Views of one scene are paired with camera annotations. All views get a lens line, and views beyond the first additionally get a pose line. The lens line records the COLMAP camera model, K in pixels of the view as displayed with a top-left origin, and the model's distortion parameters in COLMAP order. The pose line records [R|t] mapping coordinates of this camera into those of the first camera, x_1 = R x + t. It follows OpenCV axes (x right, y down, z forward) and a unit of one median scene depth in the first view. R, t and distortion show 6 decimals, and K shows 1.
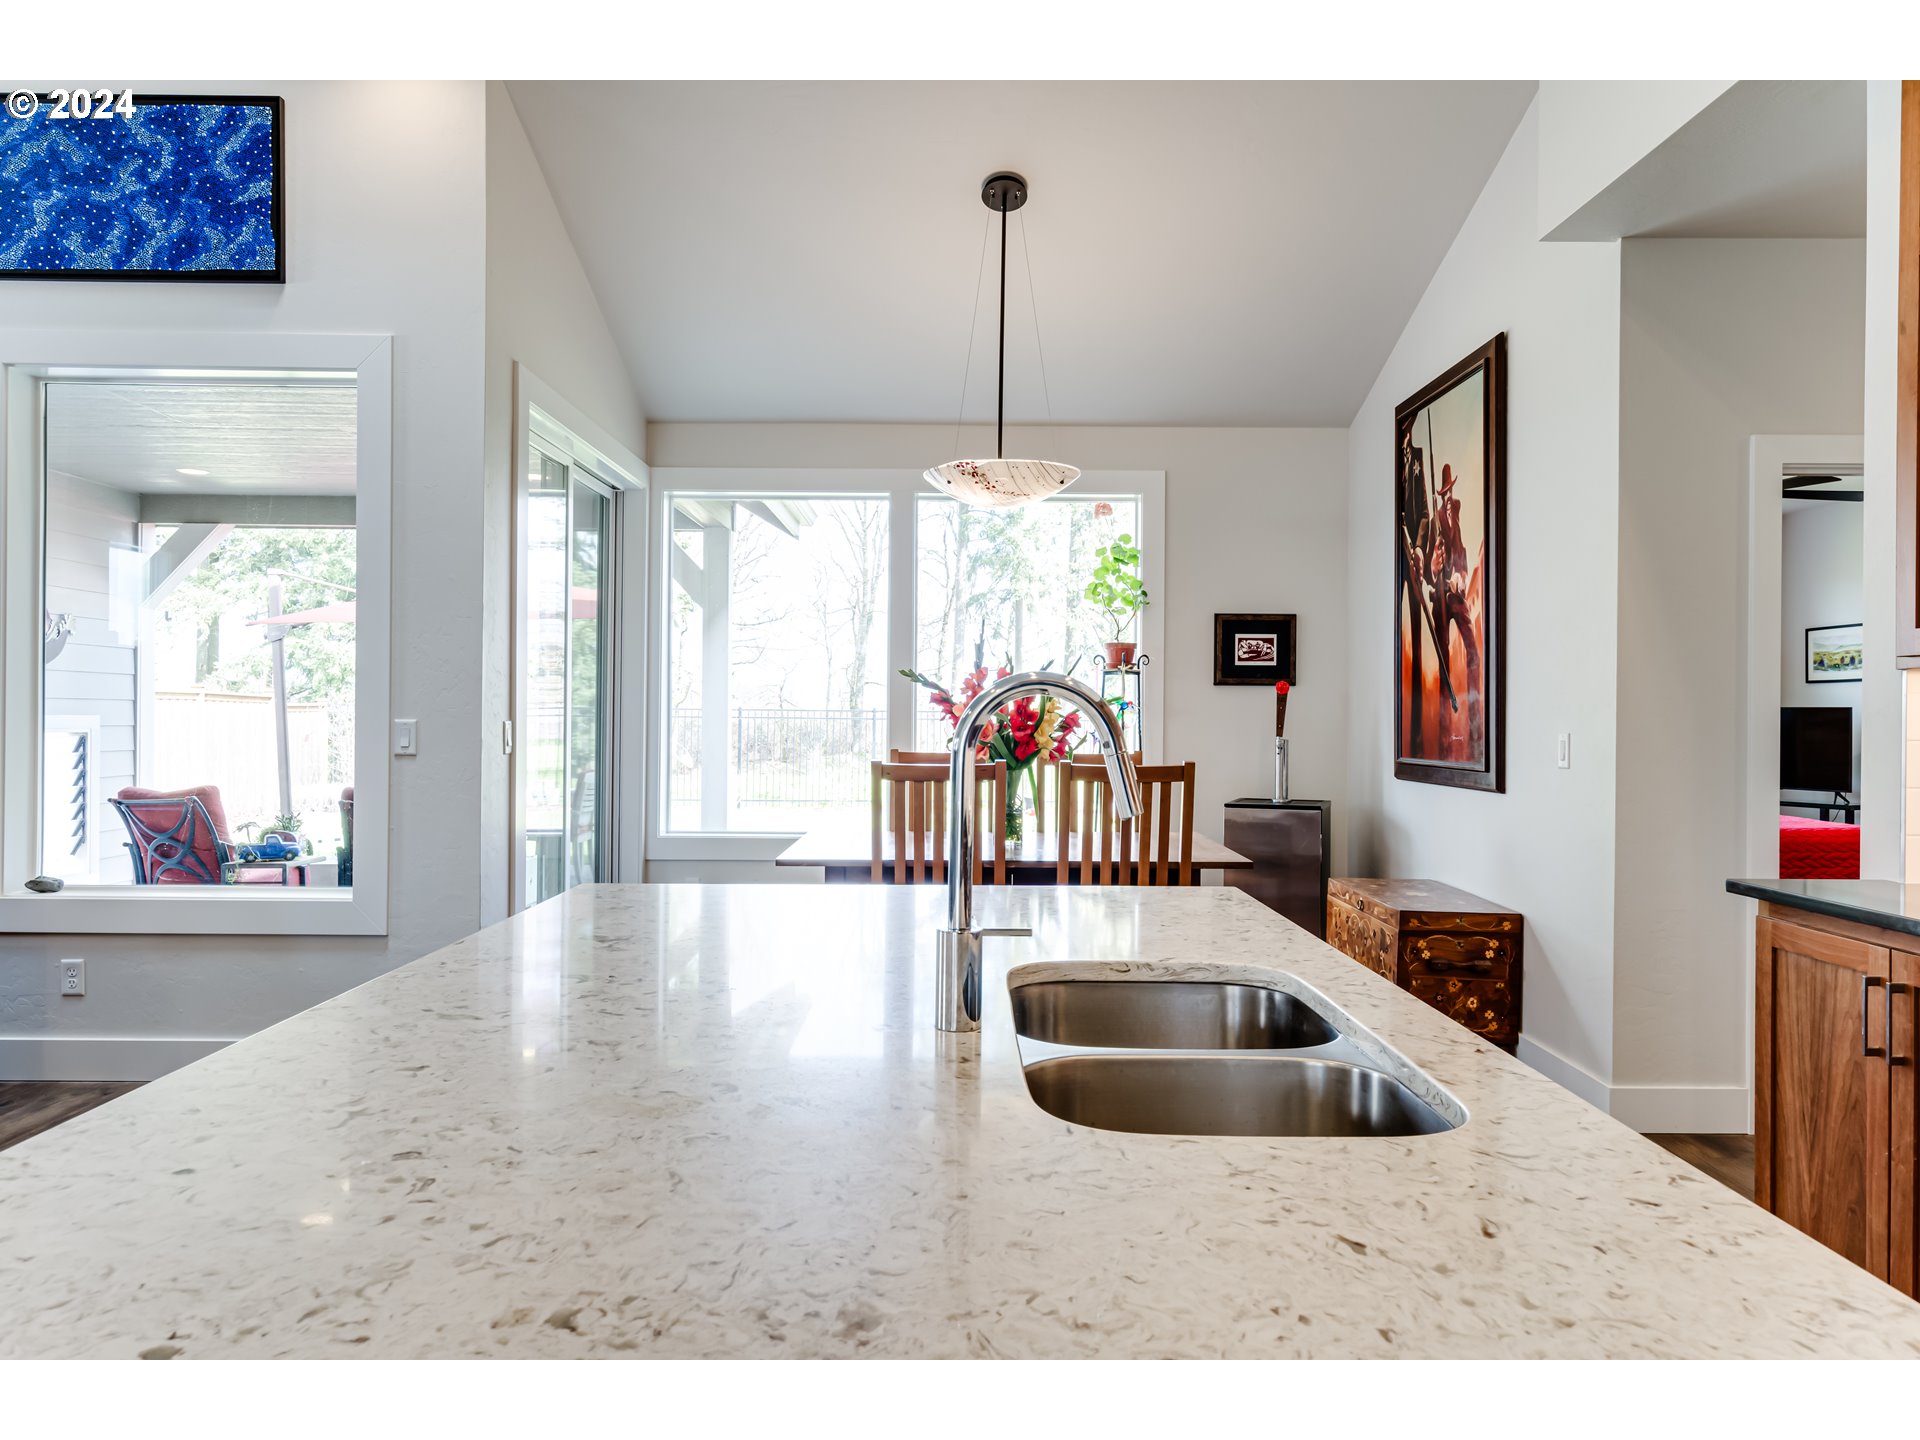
lens RADIAL K [[1280.0, 0, 960.0], [0, 1280.0, 720.0], [0, 0, 1]] dist [-0.000375, 0.002921]
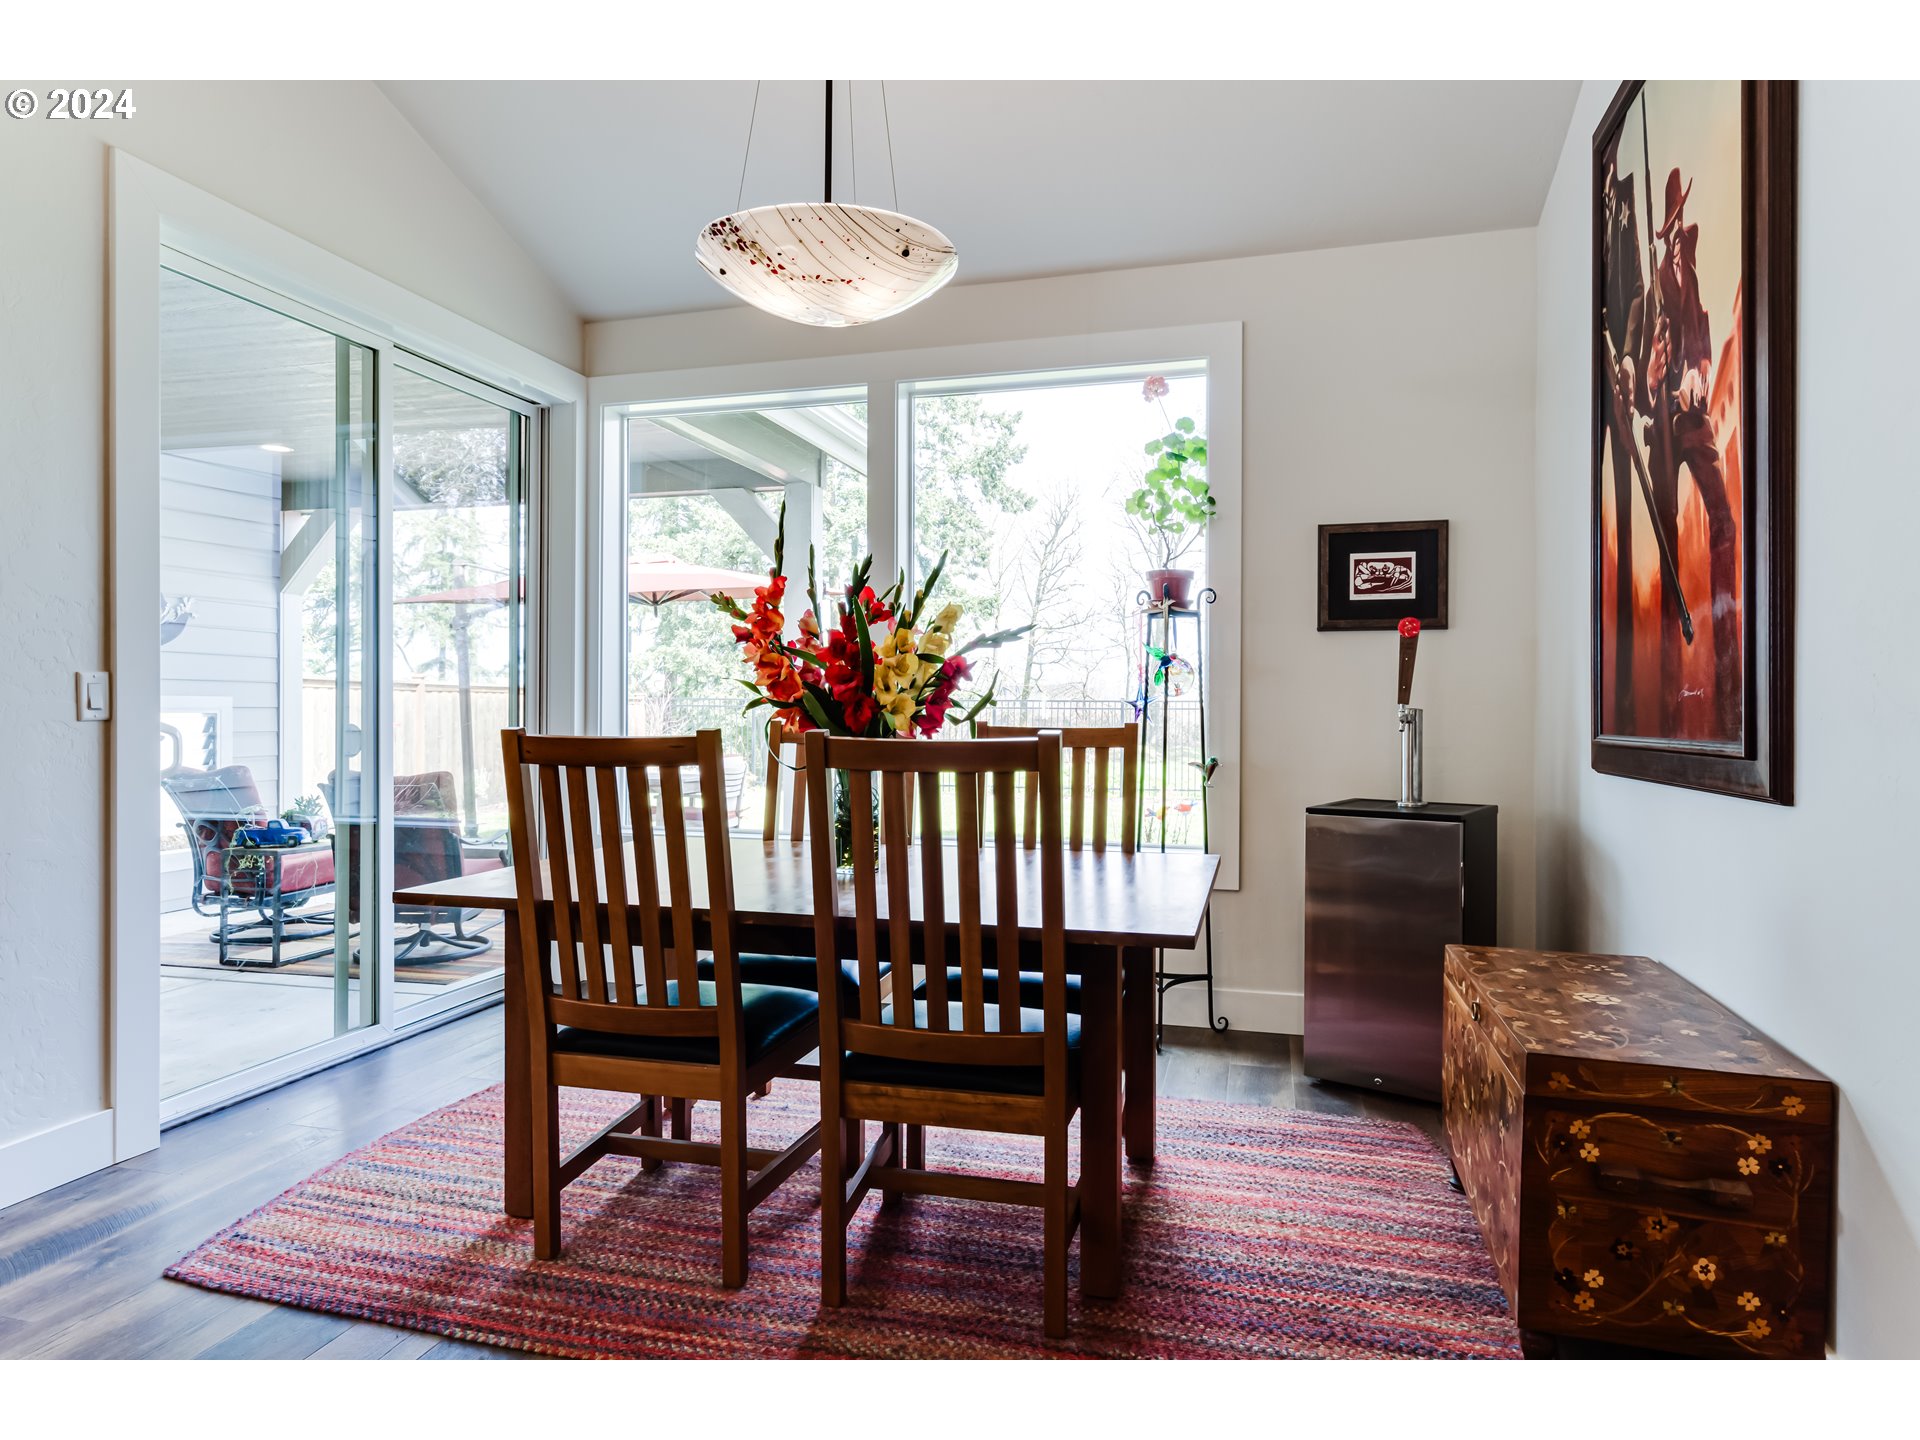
lens RADIAL K [[1118.1, 0, 958.9], [0, 1118.1, 717.2], [0, 0, 1]] dist [0.003425, 0.000202]
pose [[0.963271, -0.001787, -0.268524, 0.210648], [0.002171, 0.999997, 0.001136, 0.021051], [0.268521, -0.001677, 0.963272, 0.456705]]
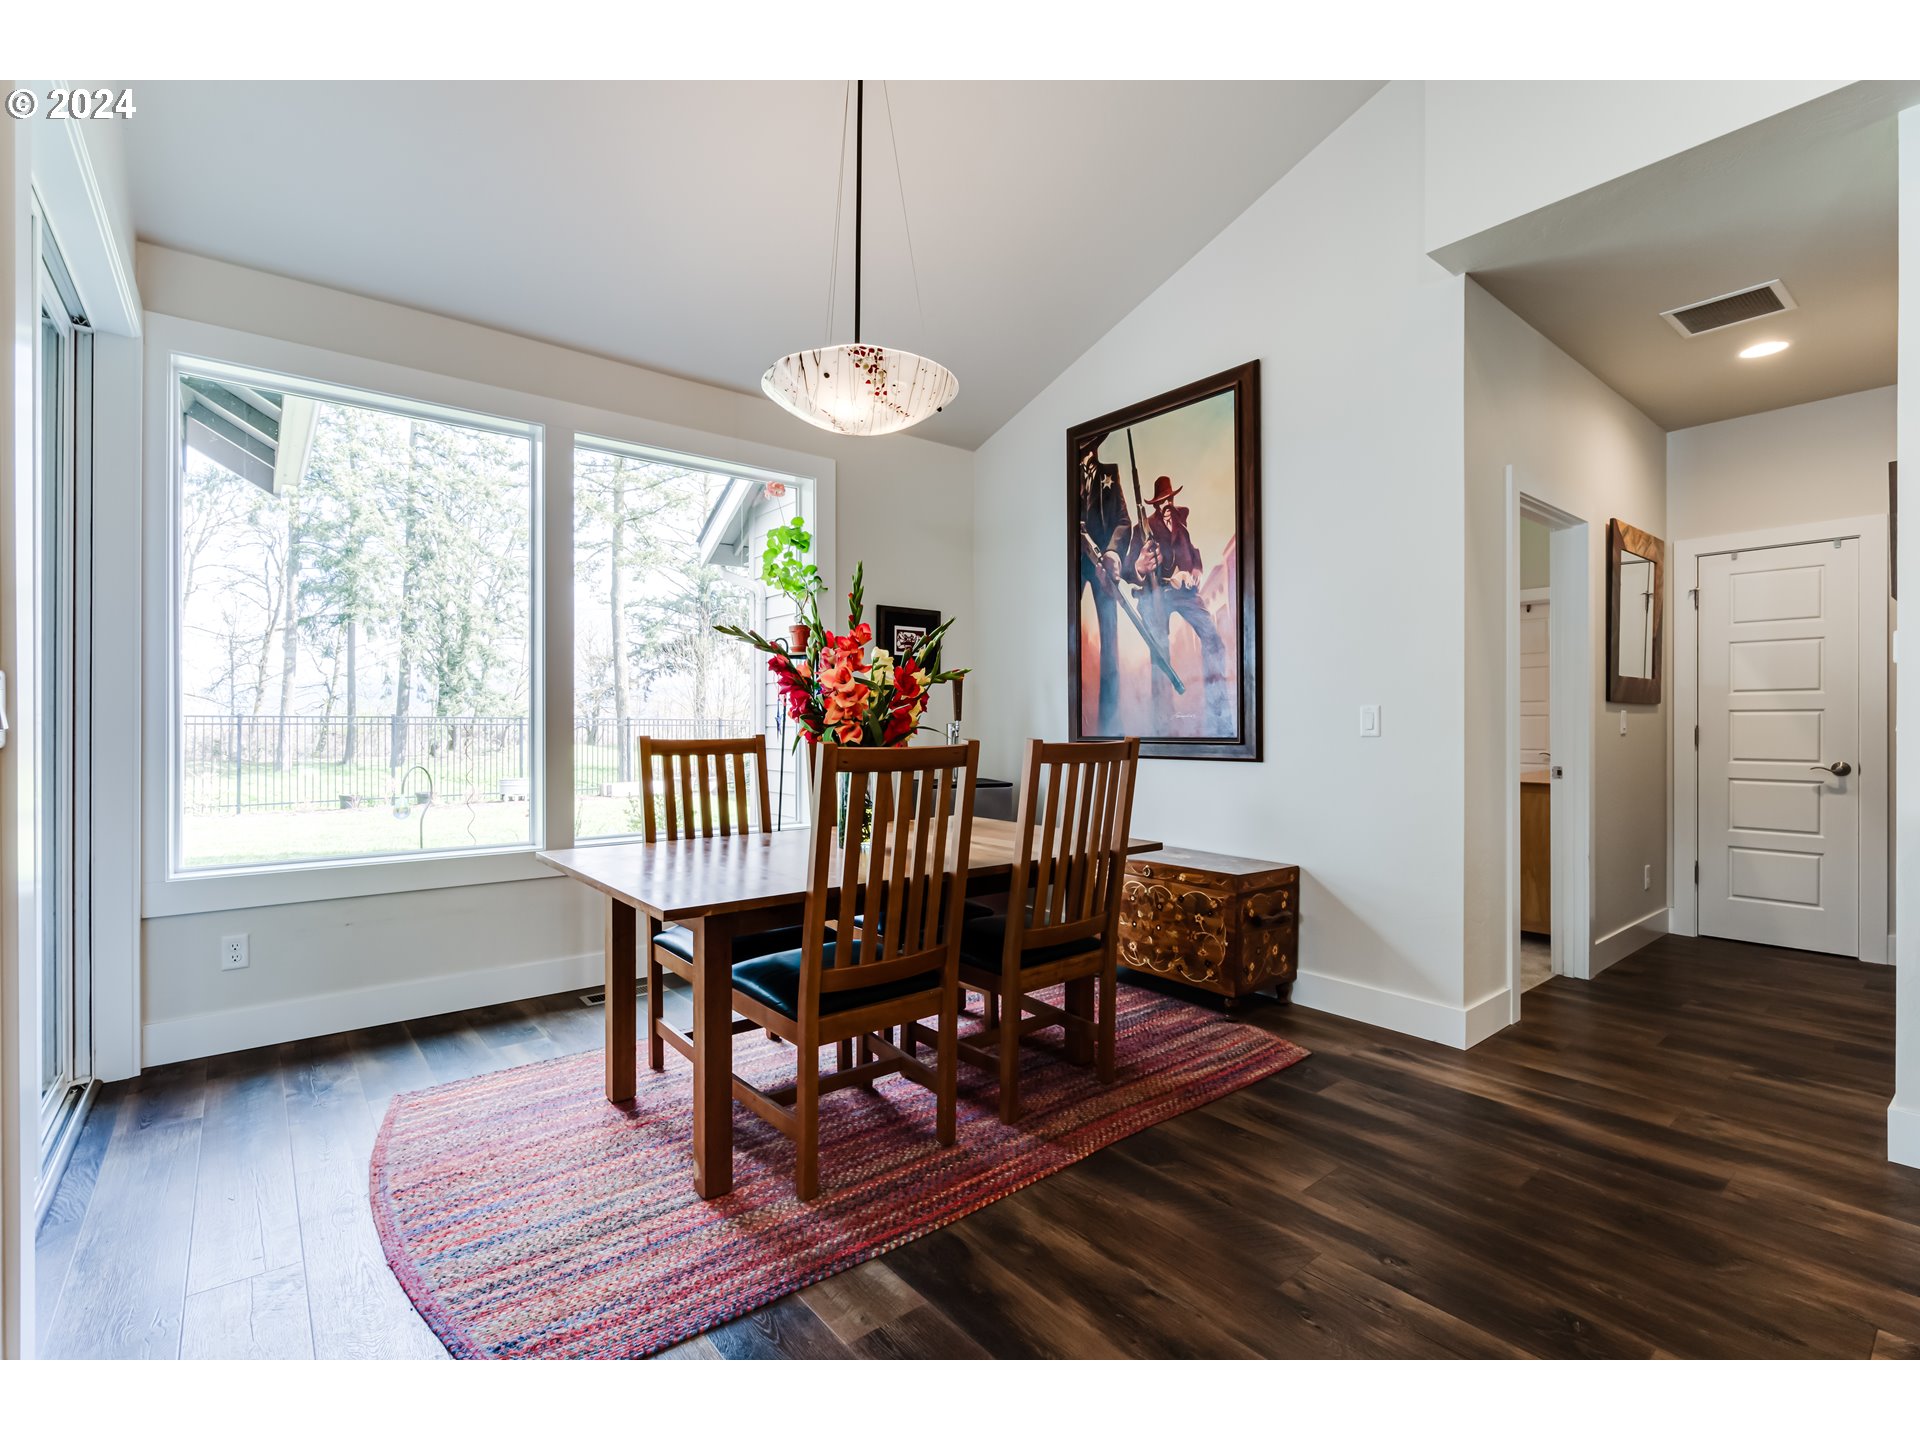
lens RADIAL K [[872.4, 0, 962.0], [0, 872.4, 726.4], [0, 0, 1]] dist [-0.001864, 0.000344]
pose [[0.779959, -0.008572, 0.625772, -0.236077], [0.008553, 0.999959, 0.003037, 0.018094], [-0.625772, 0.002983, 0.780000, 0.480778]]
